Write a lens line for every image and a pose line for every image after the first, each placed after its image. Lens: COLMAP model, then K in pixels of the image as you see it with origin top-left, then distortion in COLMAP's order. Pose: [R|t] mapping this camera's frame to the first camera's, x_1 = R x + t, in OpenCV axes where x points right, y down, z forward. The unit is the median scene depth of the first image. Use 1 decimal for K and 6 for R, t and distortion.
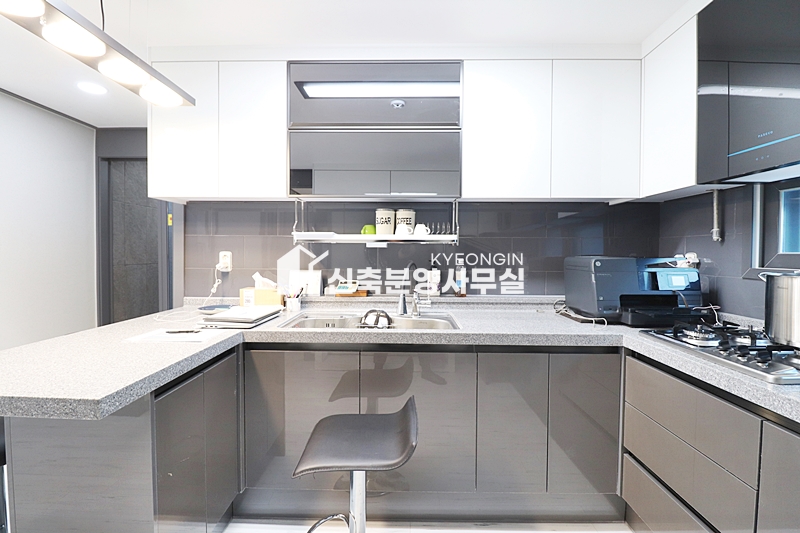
lens RADIAL K [[362.3, 0, 397.9], [0, 362.3, 264.8], [0, 0, 1]] dist [-0.018863, -0.000042]
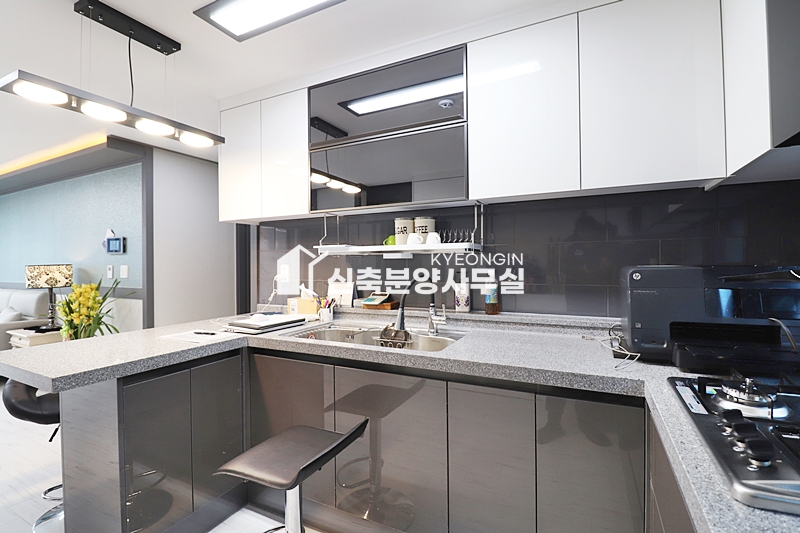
lens RADIAL K [[372.6, 0, 398.5], [0, 372.6, 262.9], [0, 0, 1]] dist [-0.011923, -0.000305]
pose [[0.902320, -0.014833, -0.430812, 0.389563], [0.001892, 0.999534, -0.030452, -0.006668], [0.431063, 0.026662, 0.901928, 0.119628]]
